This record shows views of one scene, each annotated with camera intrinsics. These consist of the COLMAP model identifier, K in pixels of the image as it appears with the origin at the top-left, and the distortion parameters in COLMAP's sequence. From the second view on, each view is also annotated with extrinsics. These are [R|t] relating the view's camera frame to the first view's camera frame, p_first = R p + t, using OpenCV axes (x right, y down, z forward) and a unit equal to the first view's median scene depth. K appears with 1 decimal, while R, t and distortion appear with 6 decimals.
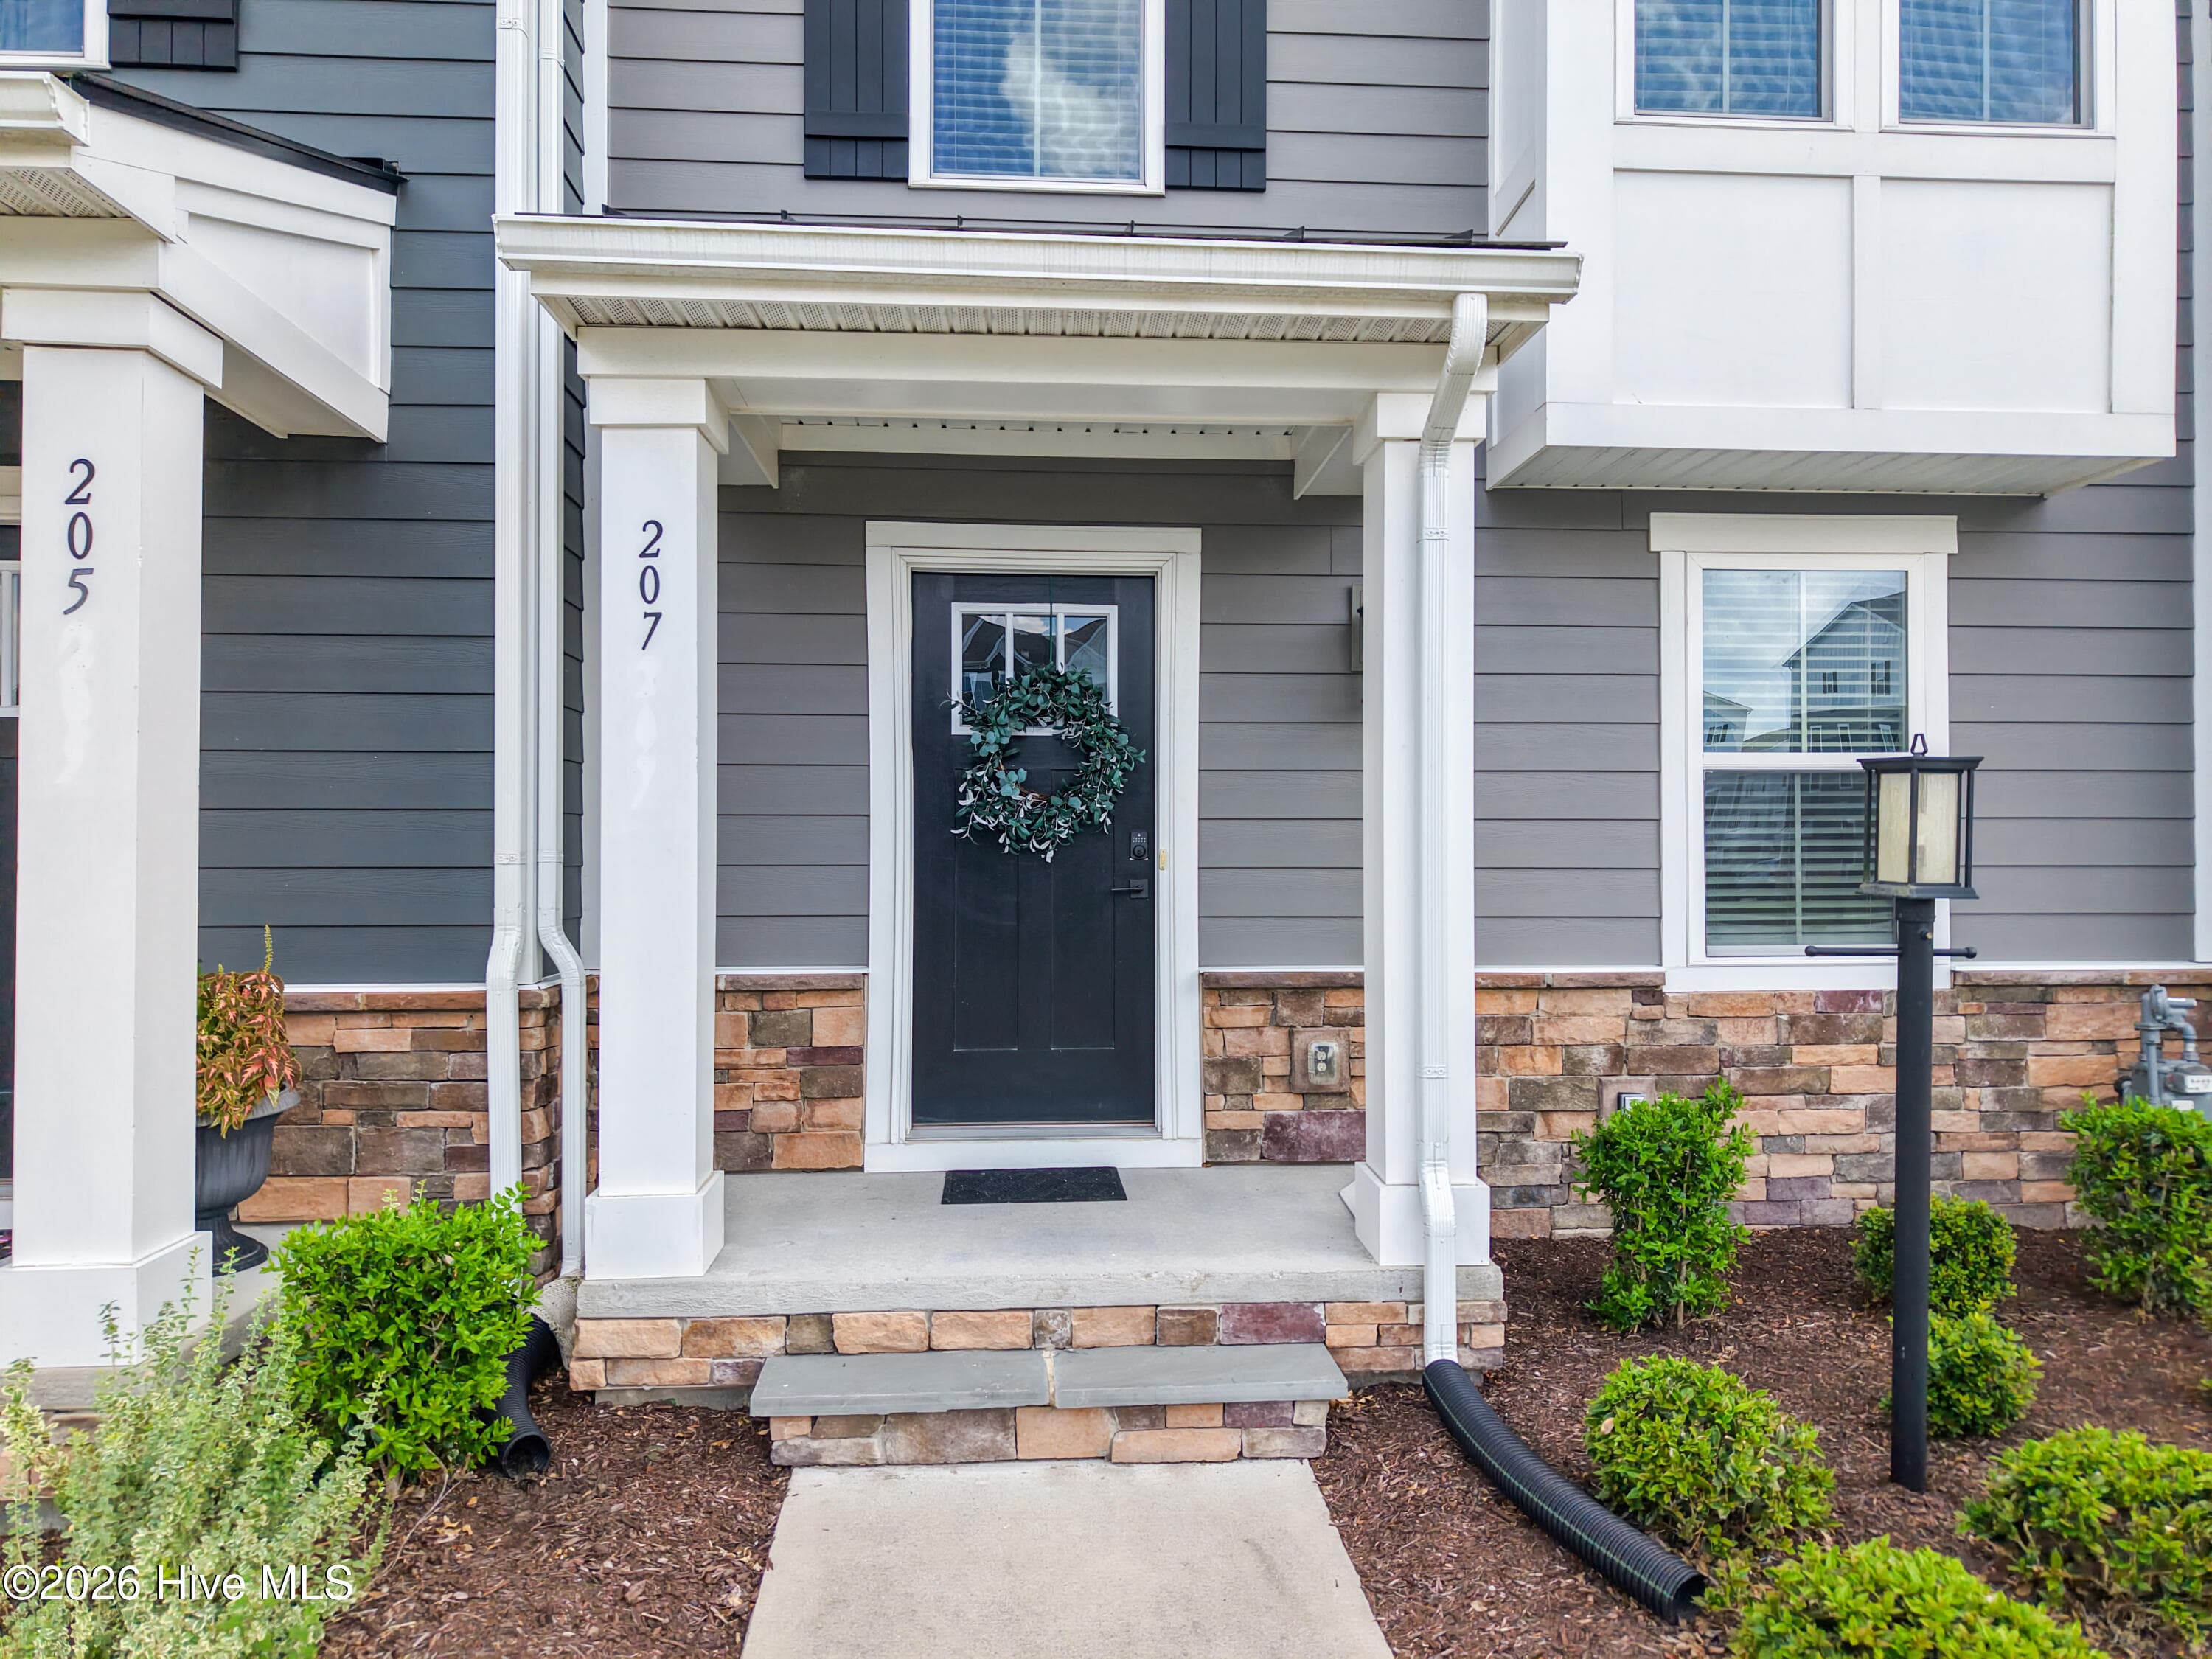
lens RADIAL K [[1488.6, 0, 1118.5], [0, 1488.6, 823.6], [0, 0, 1]] dist [0.055858, -0.061419]
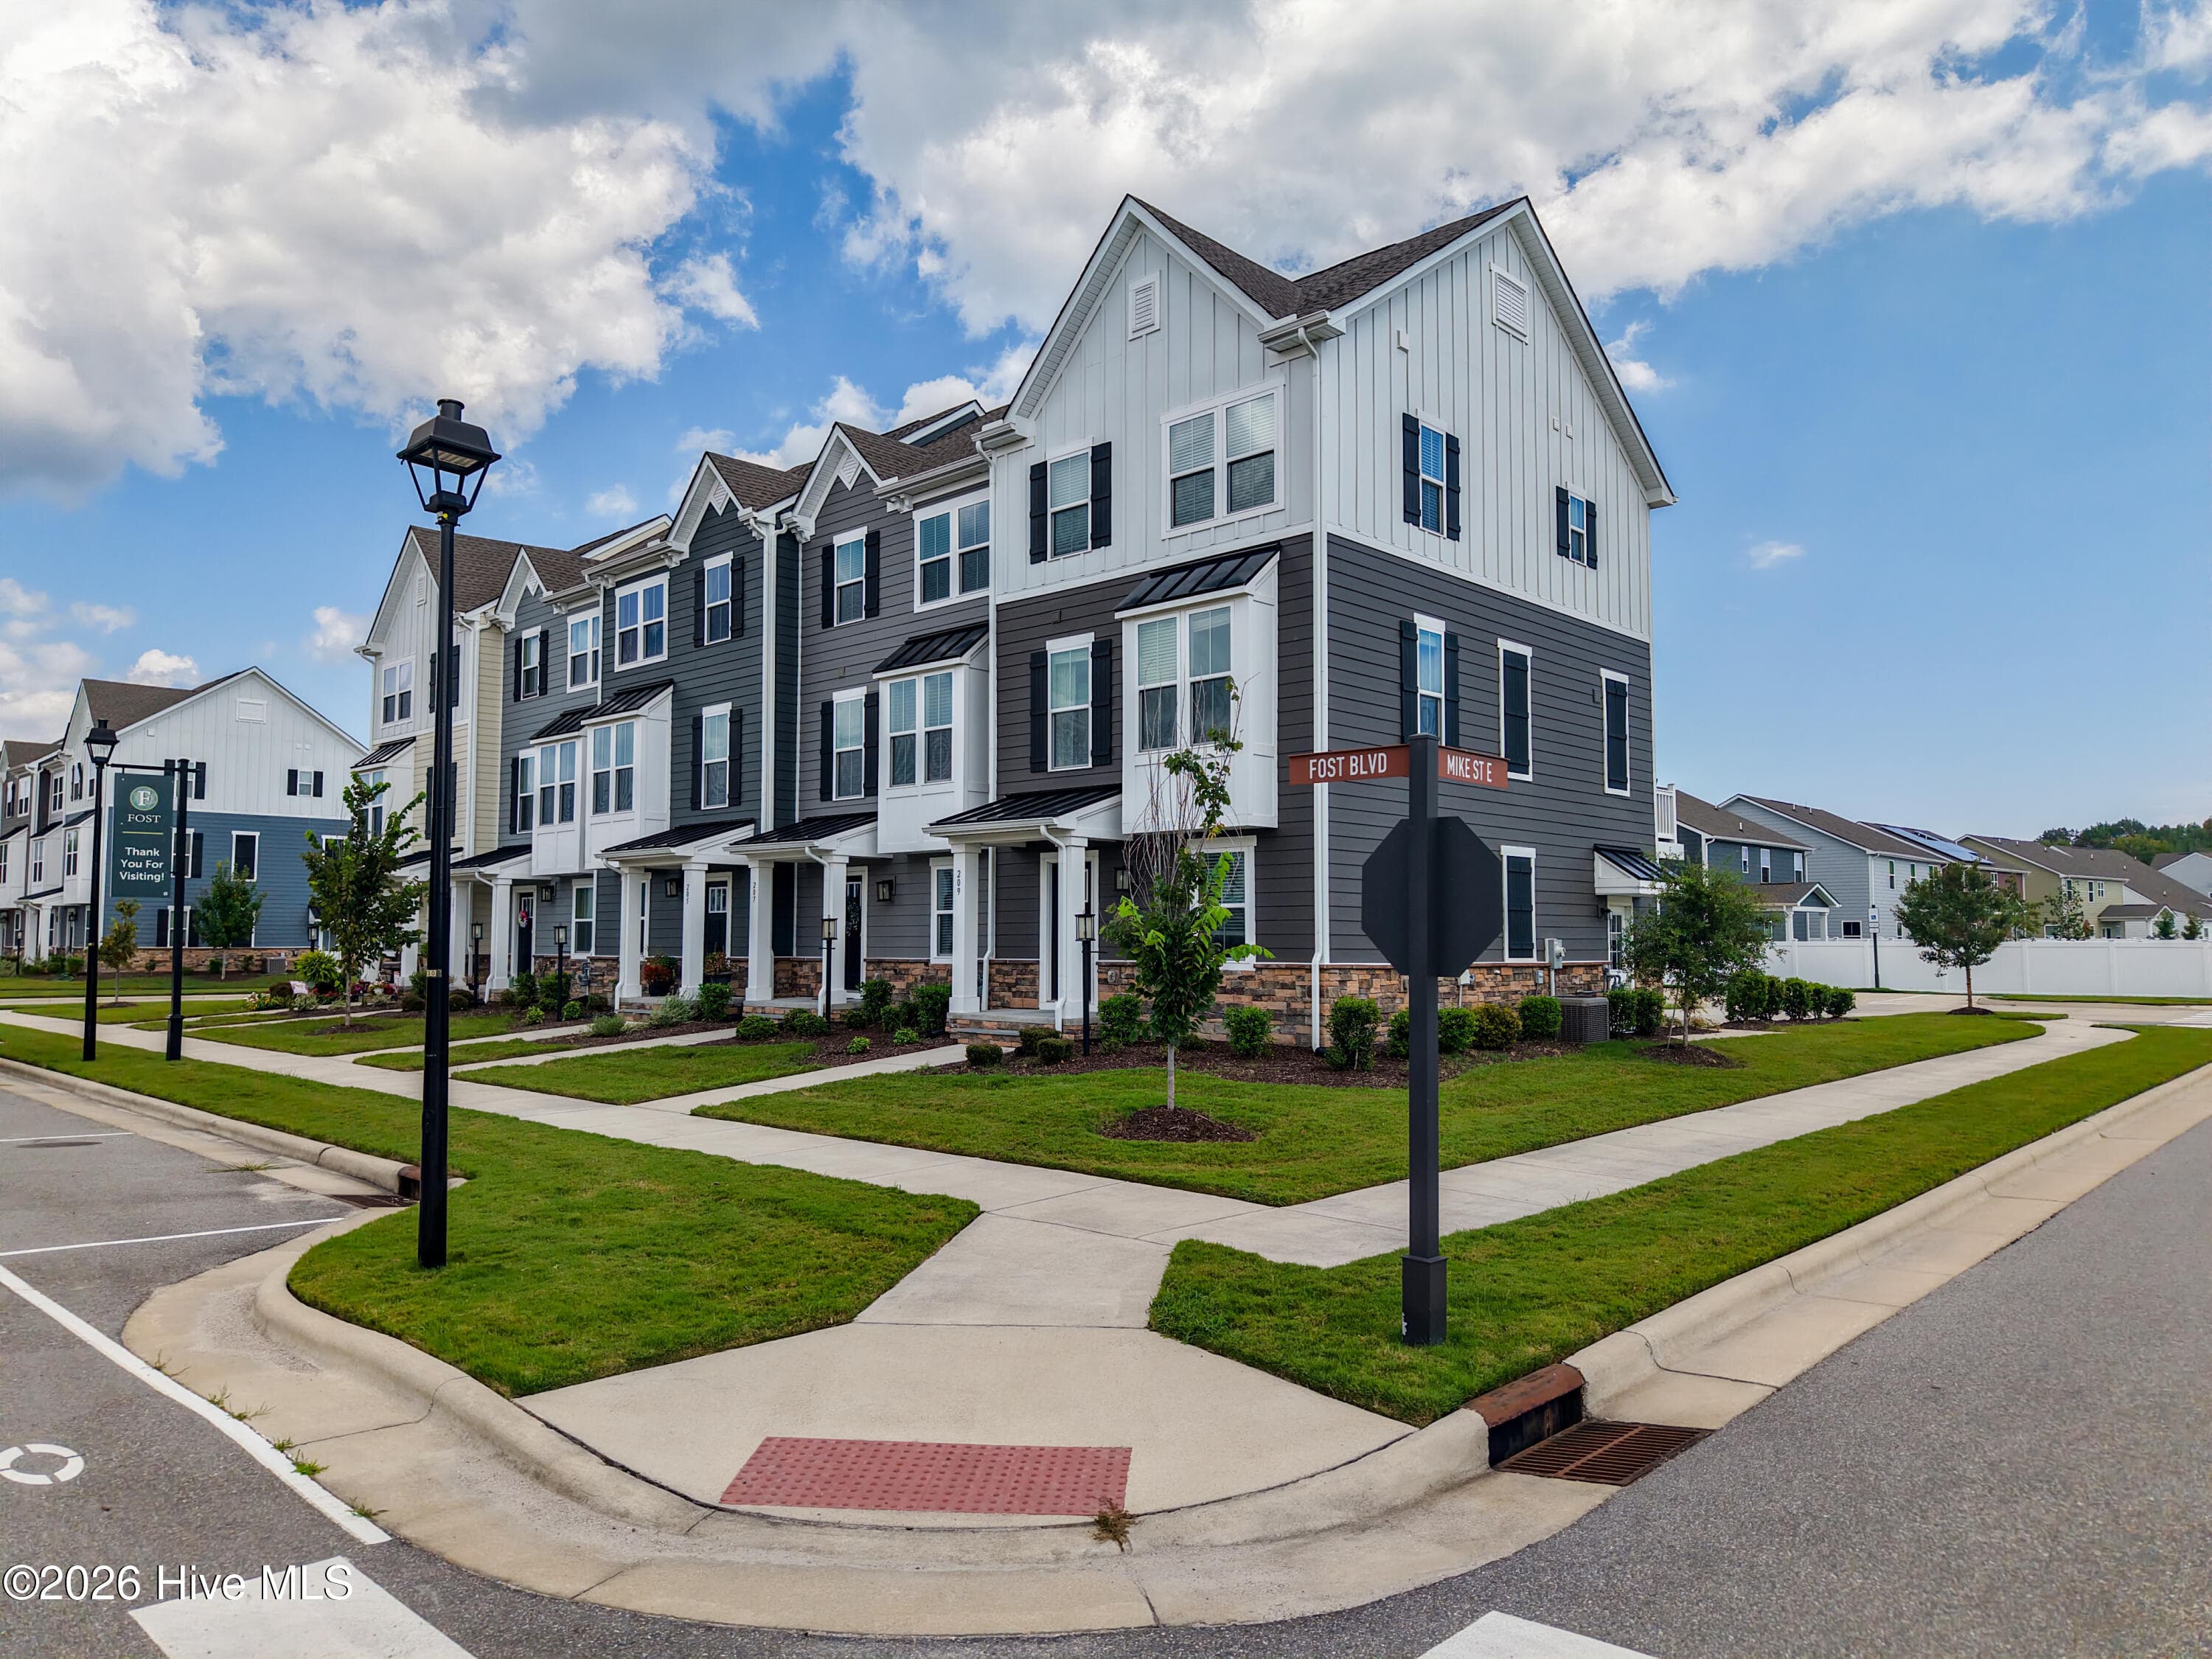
lens RADIAL K [[1488.6, 0, 1118.5], [0, 1488.6, 823.6], [0, 0, 1]] dist [0.055858, -0.061419]
pose [[0.672950, -0.060487, -0.737211, 4.692465], [0.015421, 0.997582, -0.067773, 0.007932], [0.739527, 0.034239, 0.672255, -1.848880]]
